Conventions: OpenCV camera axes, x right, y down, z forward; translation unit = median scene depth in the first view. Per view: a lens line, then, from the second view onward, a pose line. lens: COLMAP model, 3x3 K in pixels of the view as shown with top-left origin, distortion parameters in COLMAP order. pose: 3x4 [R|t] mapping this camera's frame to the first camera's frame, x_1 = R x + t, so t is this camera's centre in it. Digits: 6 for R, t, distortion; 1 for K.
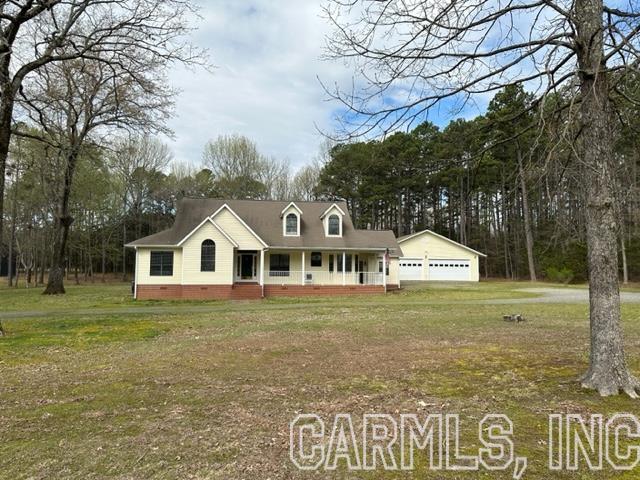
lens RADIAL K [[441.9, 0, 320.0], [0, 441.9, 240.0], [0, 0, 1]] dist [0.111501, -0.158795]
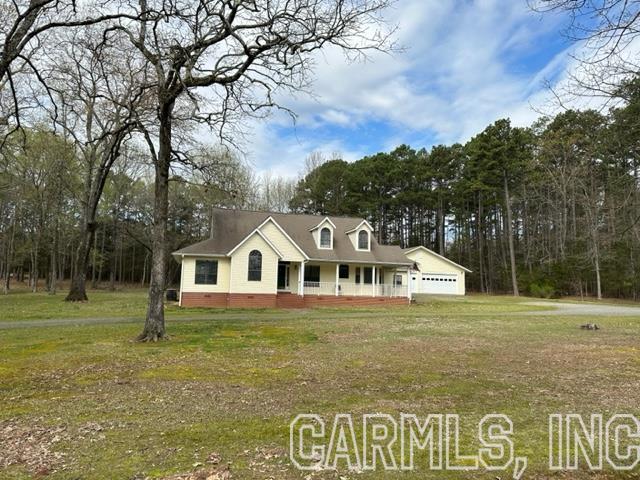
lens RADIAL K [[441.9, 0, 320.0], [0, 441.9, 240.0], [0, 0, 1]] dist [0.111501, -0.158795]
pose [[0.989063, 0.034710, 0.143349, -0.227466], [-0.031165, 0.999152, -0.026907, -0.001920], [-0.144161, 0.022145, 0.989306, -0.047708]]
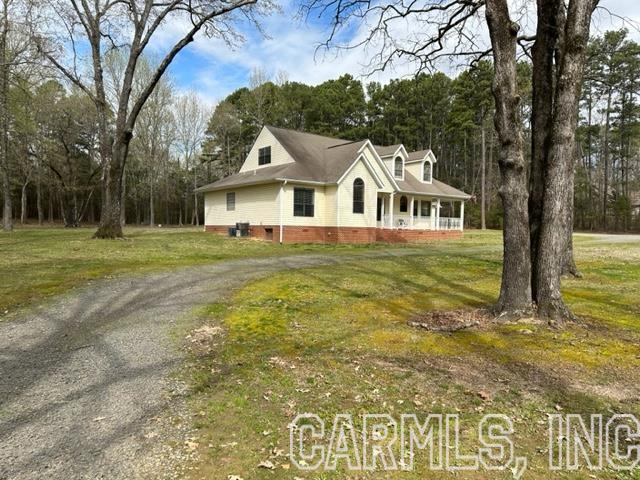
lens RADIAL K [[441.9, 0, 320.0], [0, 441.9, 240.0], [0, 0, 1]] dist [0.111501, -0.158795]
pose [[0.869266, -0.001013, 0.494344, -0.698583], [-0.055234, 0.993537, 0.099160, 0.035441], [-0.491250, -0.113501, 0.863592, 0.213696]]
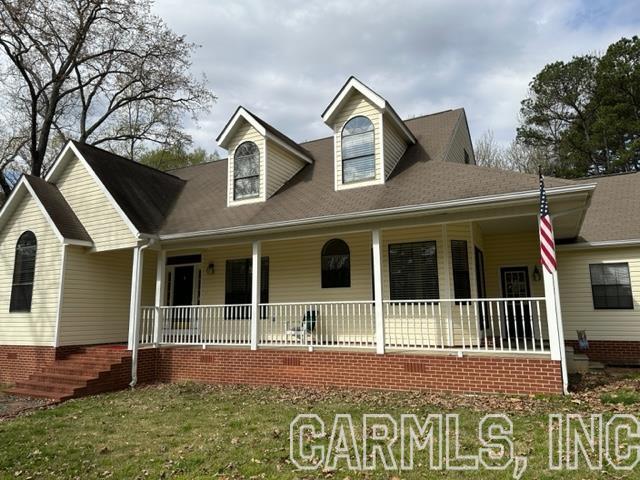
lens RADIAL K [[441.9, 0, 320.0], [0, 441.9, 240.0], [0, 0, 1]] dist [0.111501, -0.158795]
pose [[0.822191, -0.117622, -0.556926, 0.174232], [0.052748, 0.989951, -0.131204, 0.067434], [0.566762, 0.078498, 0.820134, 0.740272]]
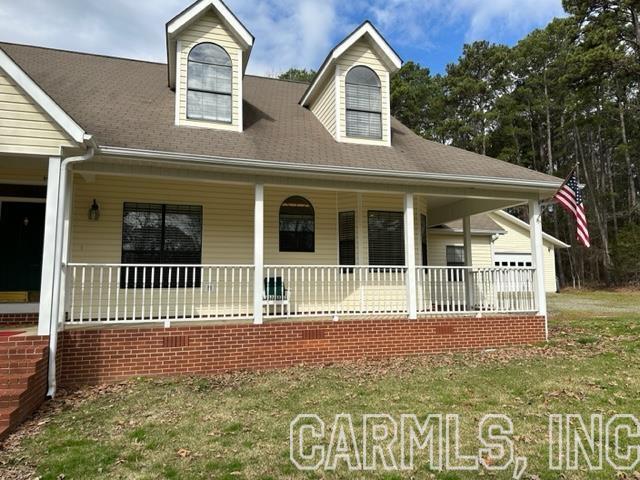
lens RADIAL K [[476.3, 0, 337.1], [0, 476.3, 217.5], [0, 0, 1]] dist [0.046283, -0.000631]
pose [[0.980260, 0.008833, 0.197517, -0.045733], [0.006174, 0.997147, -0.075233, 0.062814], [-0.197618, 0.074967, 0.977408, 0.712390]]
